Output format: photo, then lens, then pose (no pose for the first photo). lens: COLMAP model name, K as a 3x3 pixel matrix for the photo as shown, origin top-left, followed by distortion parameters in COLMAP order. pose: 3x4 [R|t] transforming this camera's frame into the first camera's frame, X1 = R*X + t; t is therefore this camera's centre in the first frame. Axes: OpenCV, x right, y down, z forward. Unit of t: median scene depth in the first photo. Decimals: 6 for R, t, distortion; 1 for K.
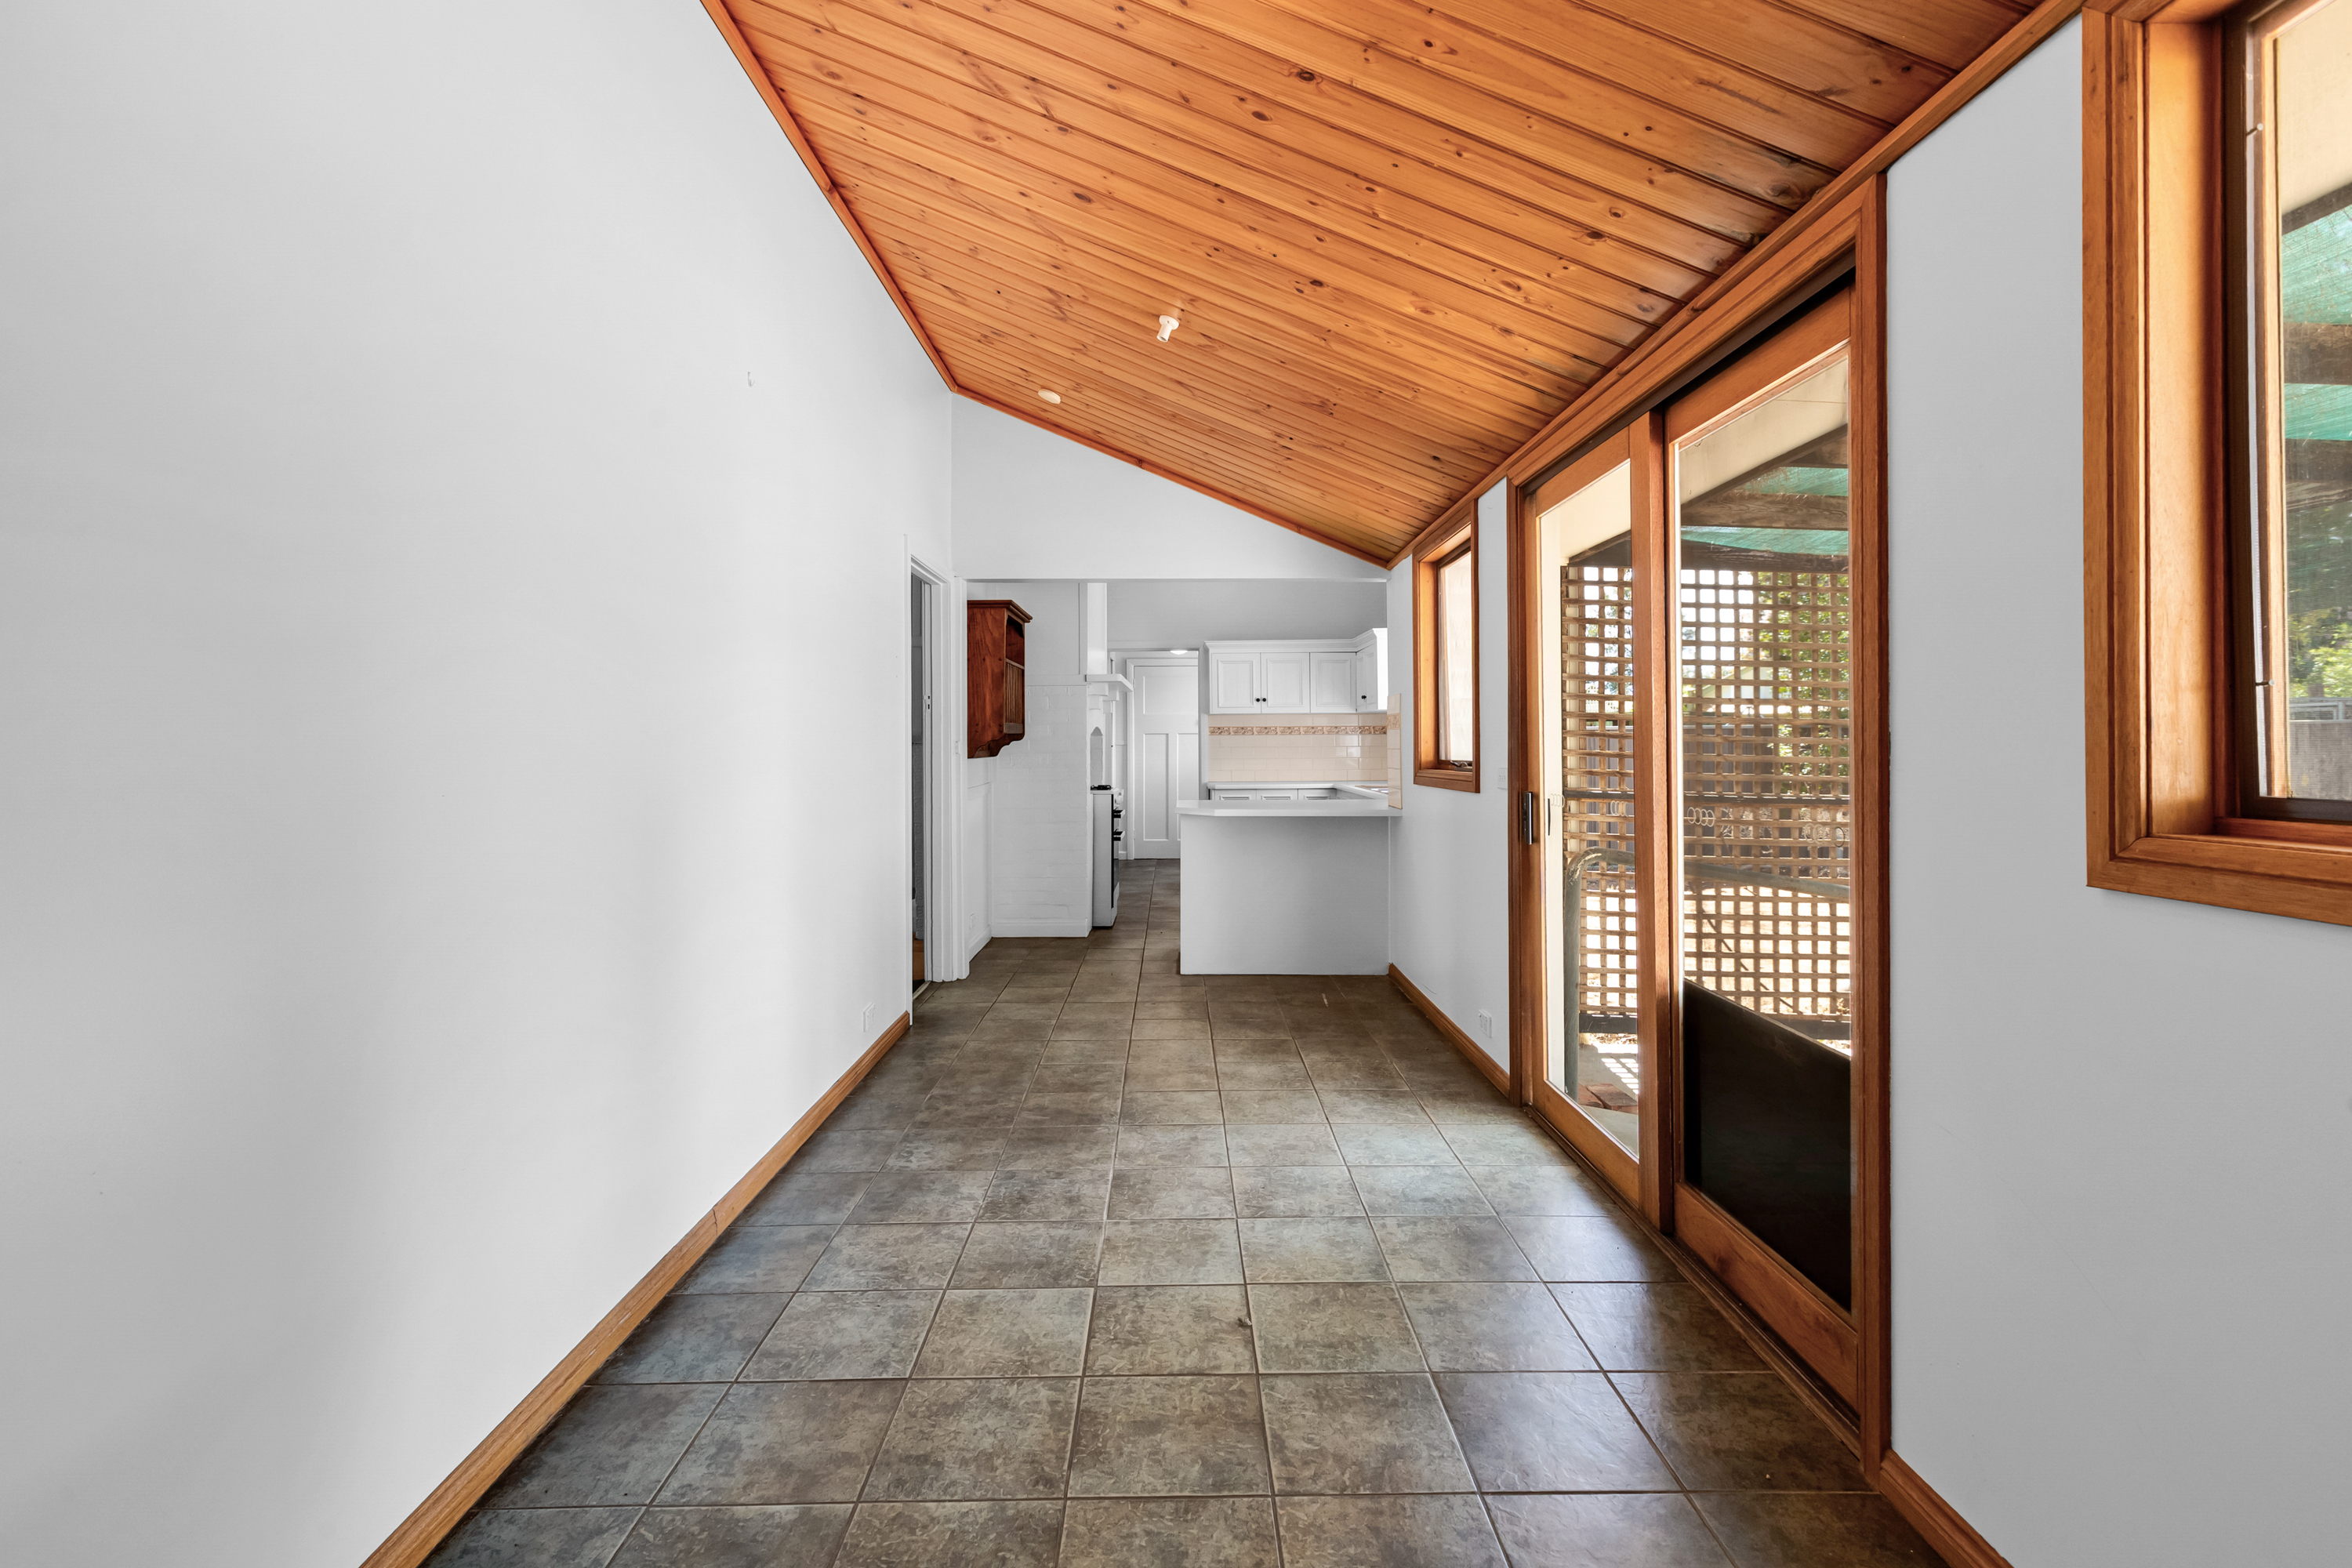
lens RADIAL K [[1076.3, 0, 1174.4], [0, 1076.3, 753.4], [0, 0, 1]] dist [0.003012, -0.000358]
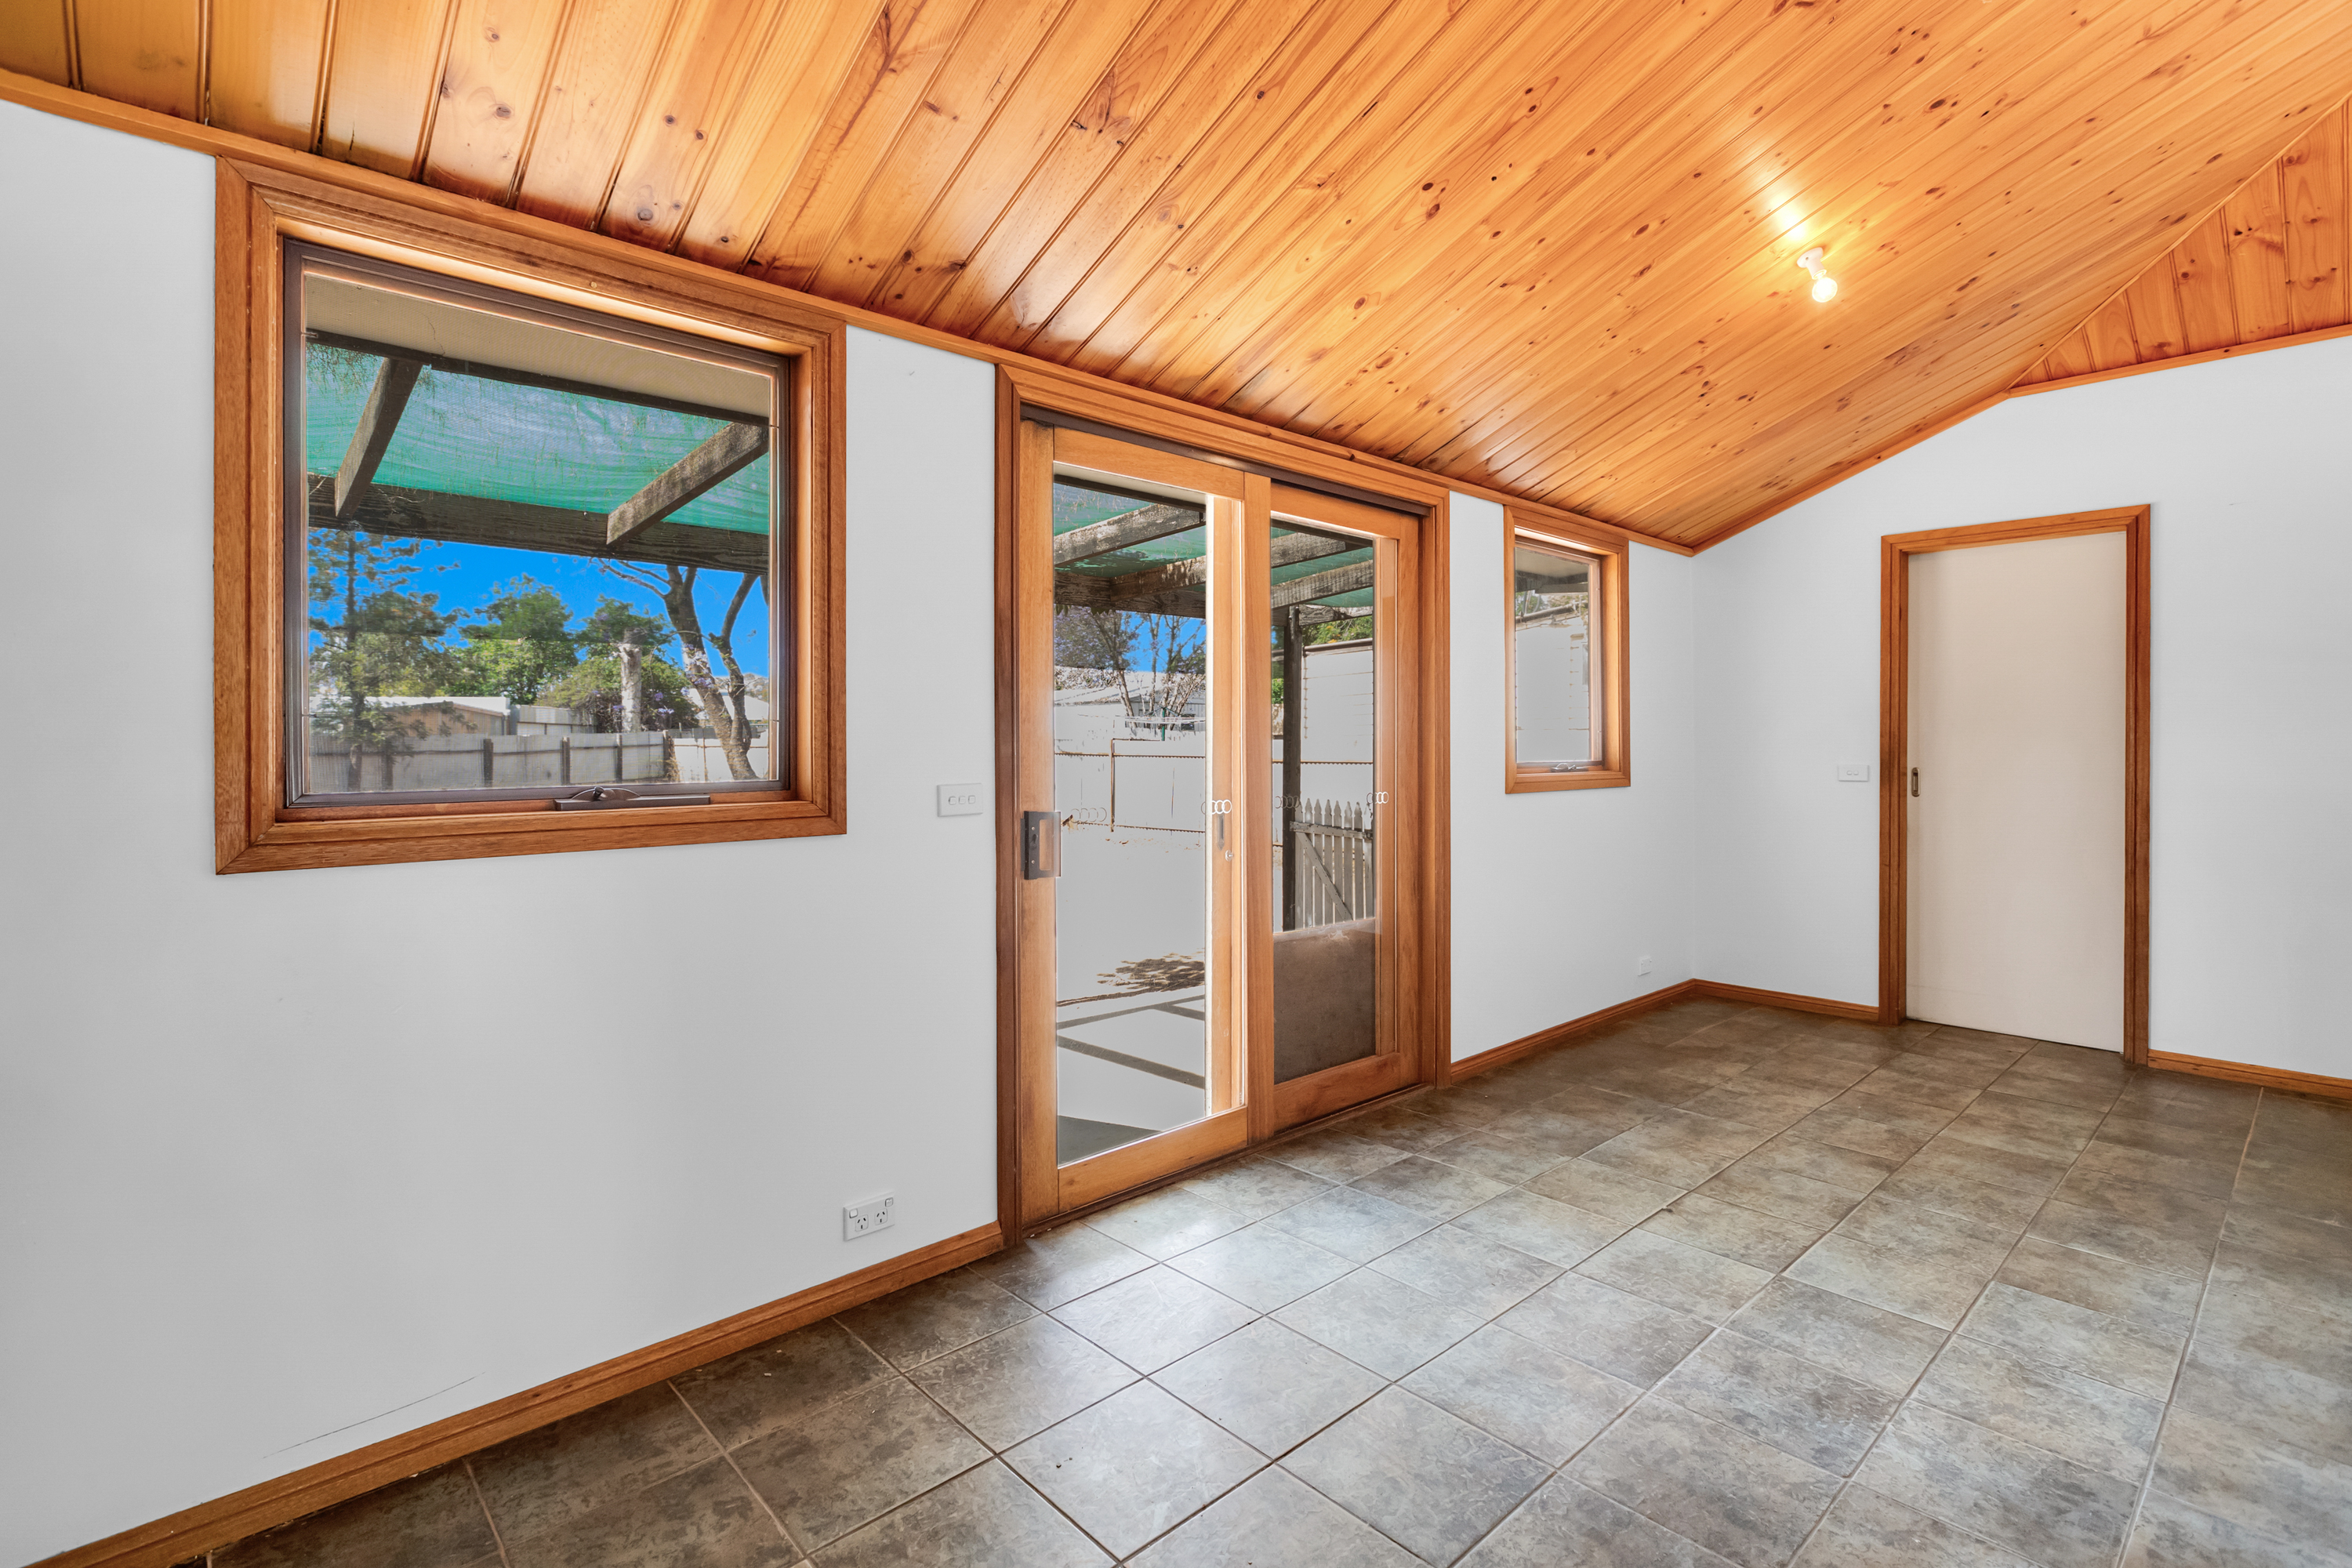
lens RADIAL K [[1060.7, 0, 1191.1], [0, 1060.7, 779.0], [0, 0, 1]] dist [0.001567, -0.001336]
pose [[-0.671067, -0.016559, 0.741212, -0.405751], [0.010138, 0.999452, 0.031507, -0.015865], [-0.741327, 0.028658, -0.670532, 1.918791]]
